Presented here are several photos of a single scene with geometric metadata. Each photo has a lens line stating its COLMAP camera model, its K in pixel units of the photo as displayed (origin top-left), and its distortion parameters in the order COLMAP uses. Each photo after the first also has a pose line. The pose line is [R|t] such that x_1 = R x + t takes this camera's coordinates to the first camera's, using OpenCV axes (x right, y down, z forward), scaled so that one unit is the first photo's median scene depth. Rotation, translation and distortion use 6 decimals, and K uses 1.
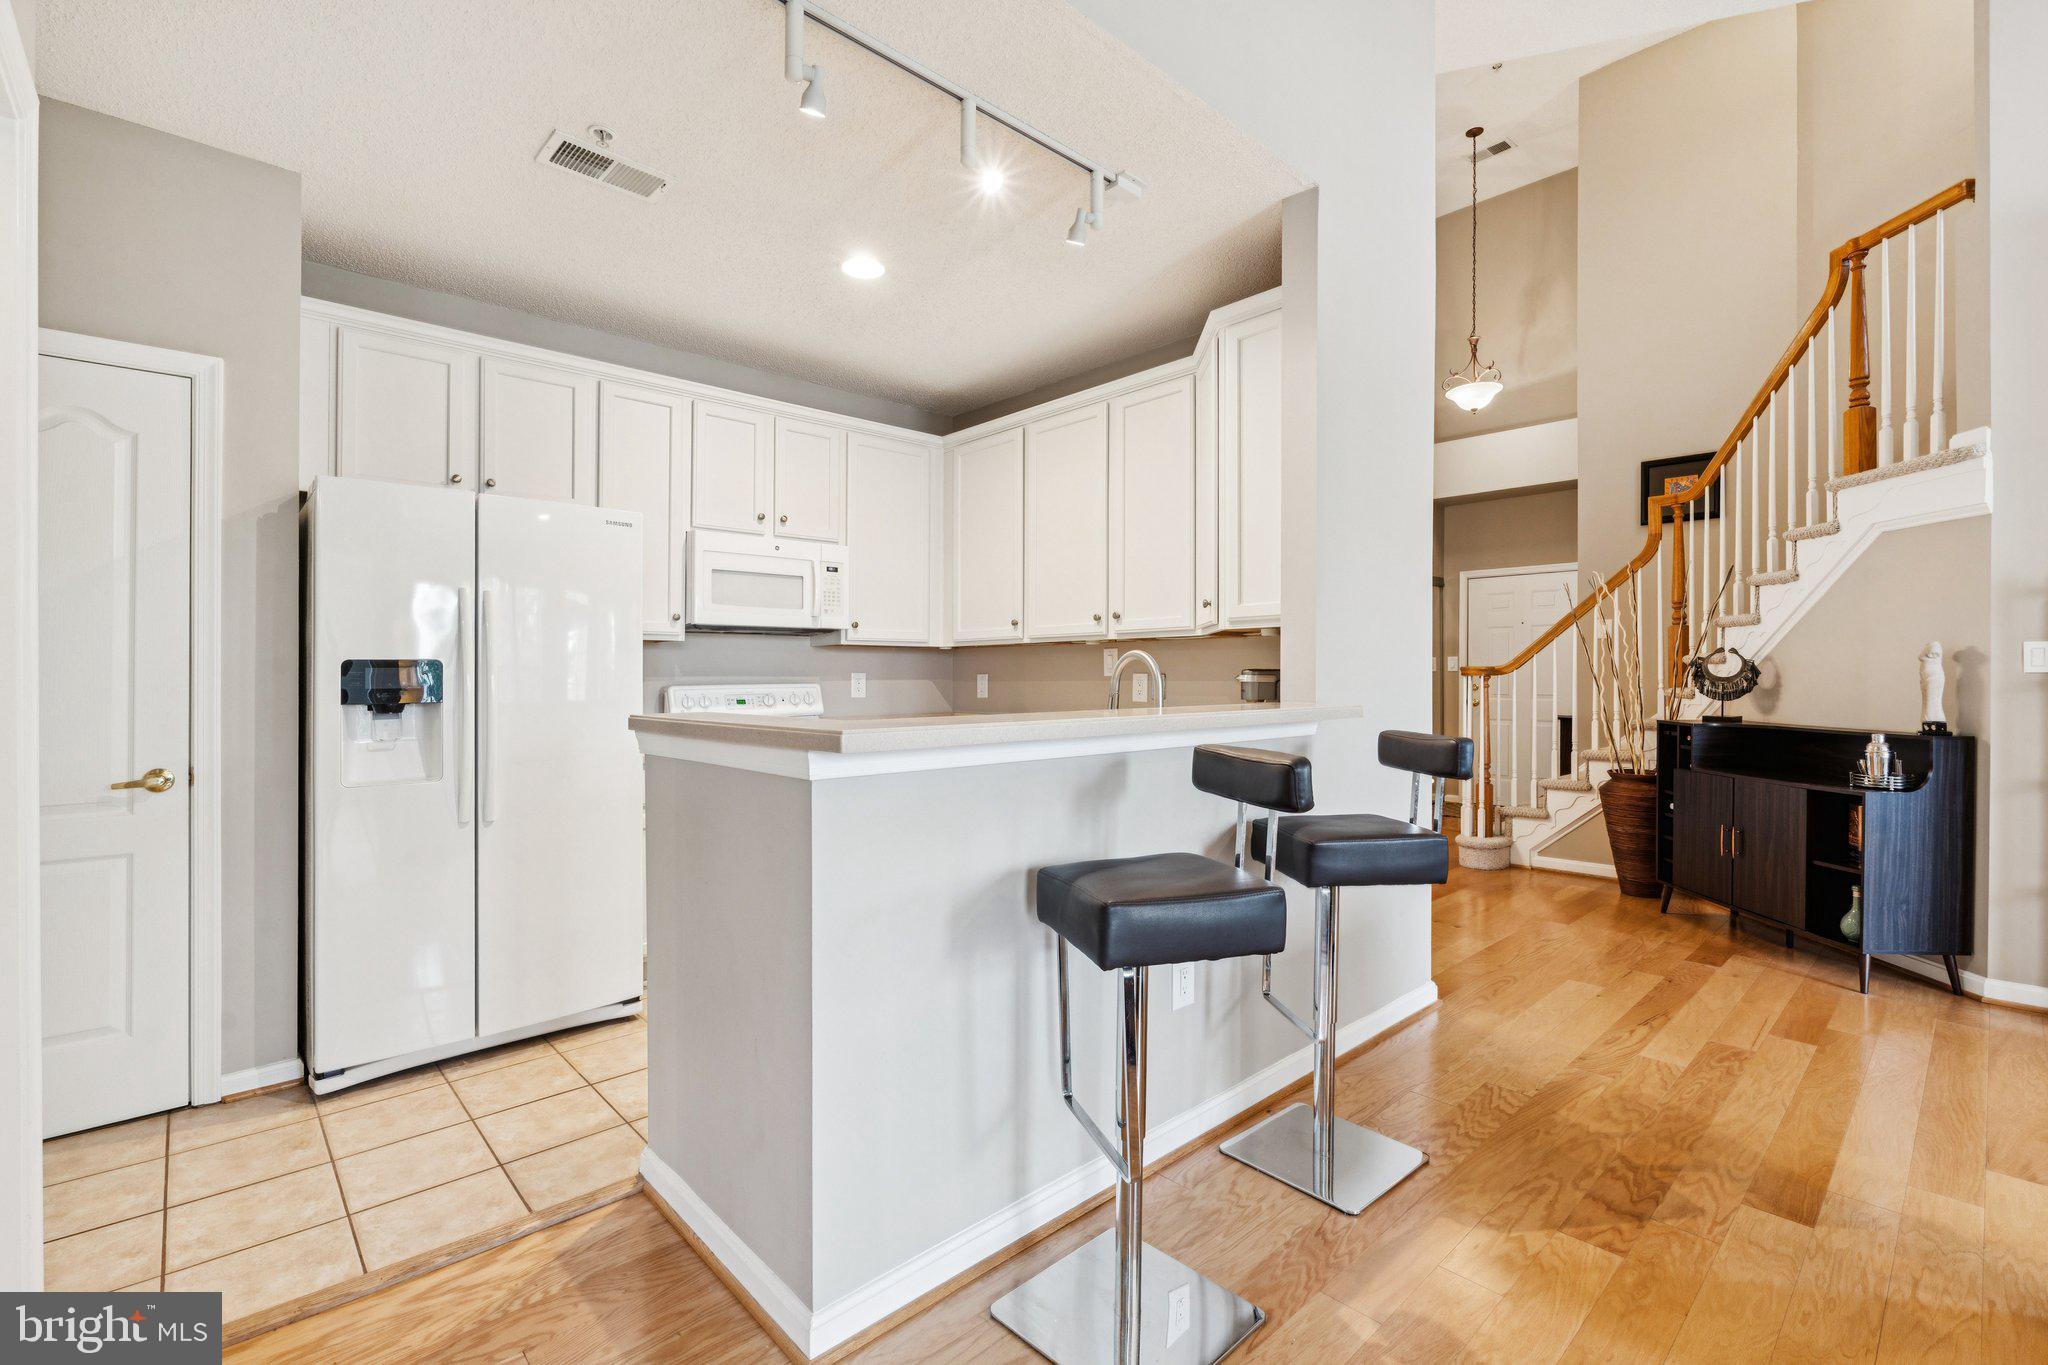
lens RADIAL K [[914.0, 0, 1033.3], [0, 914.0, 667.6], [0, 0, 1]] dist [0.009680, 0.000063]
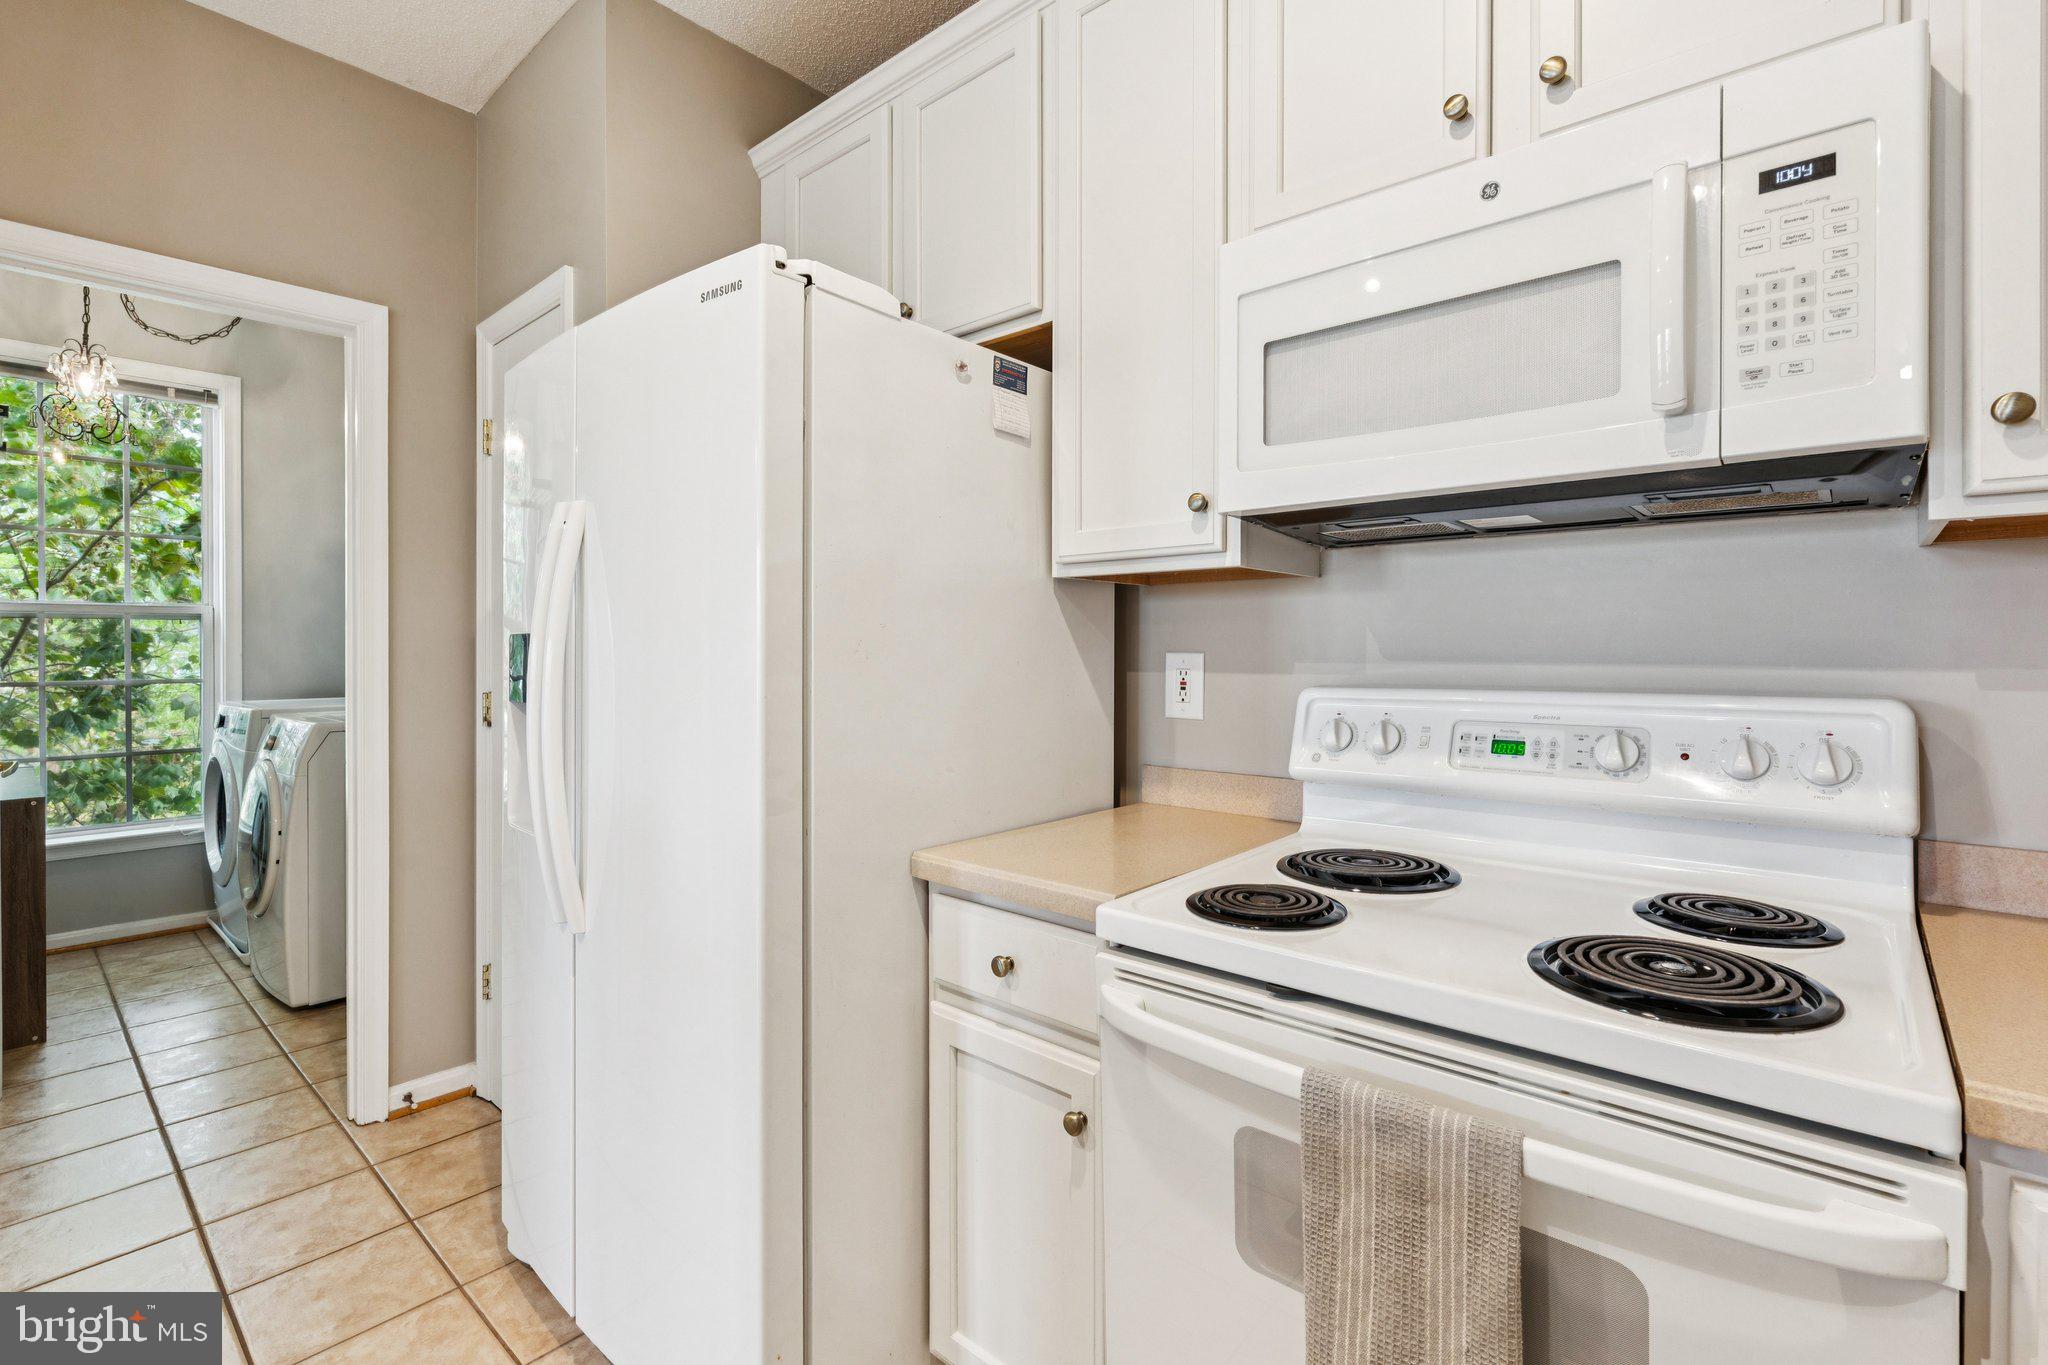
lens RADIAL K [[914.0, 0, 1033.3], [0, 914.0, 667.6], [0, 0, 1]] dist [0.009680, 0.000063]
pose [[0.103965, 0.020760, -0.994364, -0.022678], [0.005549, 0.999754, 0.021453, 0.002267], [0.994565, -0.007748, 0.103825, 0.805423]]
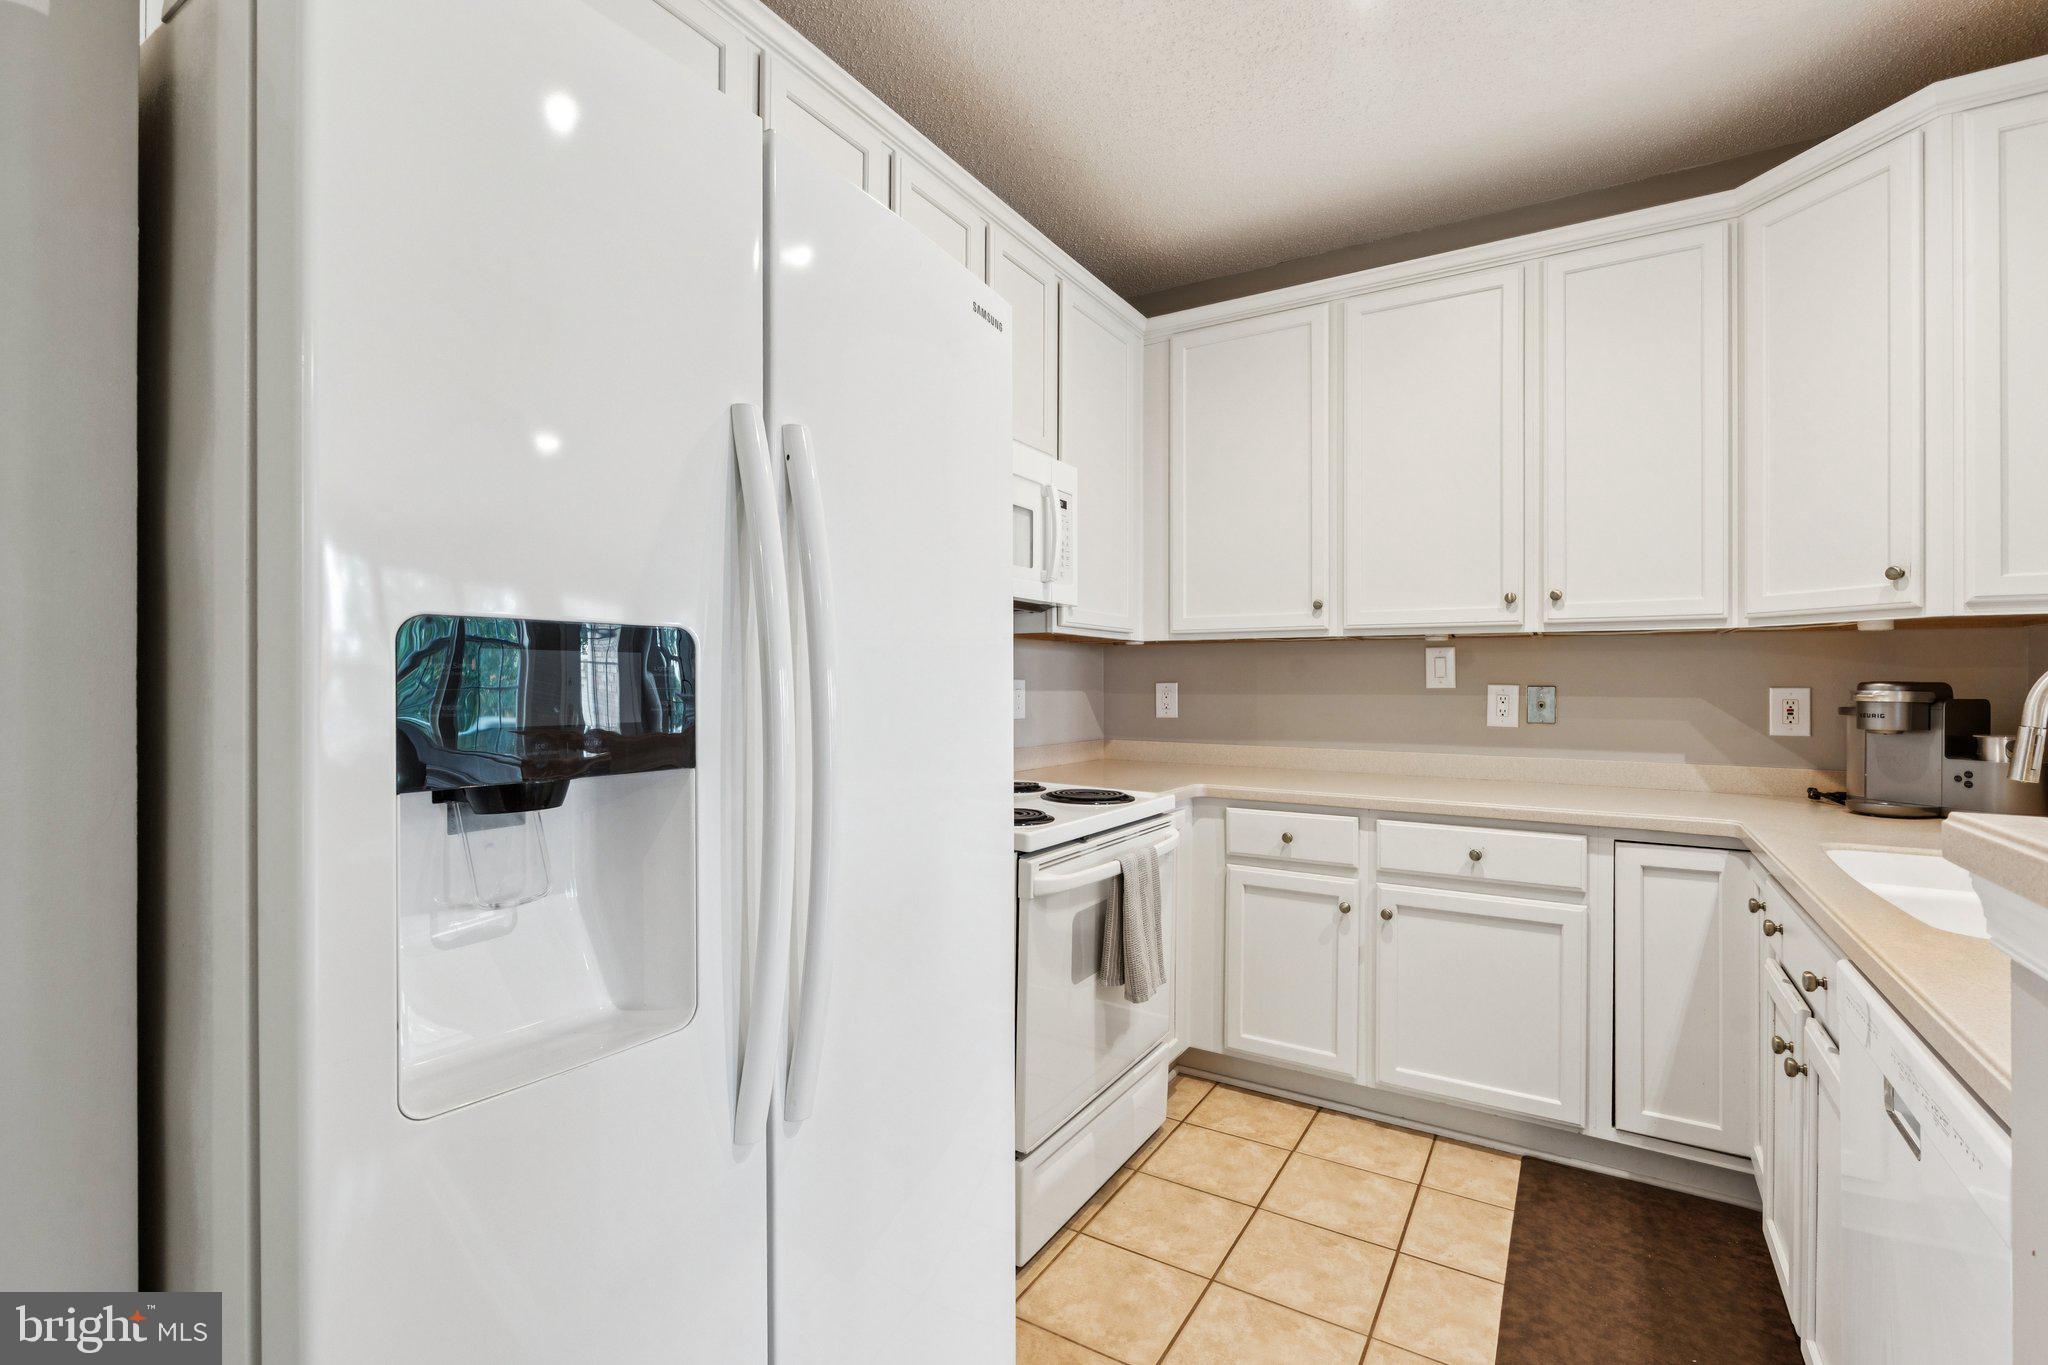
lens RADIAL K [[917.3, 0, 1024.0], [0, 917.3, 682.5], [0, 0, 1]] dist [-0.001374, -0.000259]
pose [[0.963749, 0.010100, 0.266620, -0.402390], [-0.012554, 0.999893, 0.007502, 0.003707], [-0.266516, -0.010577, 0.963773, 0.438466]]
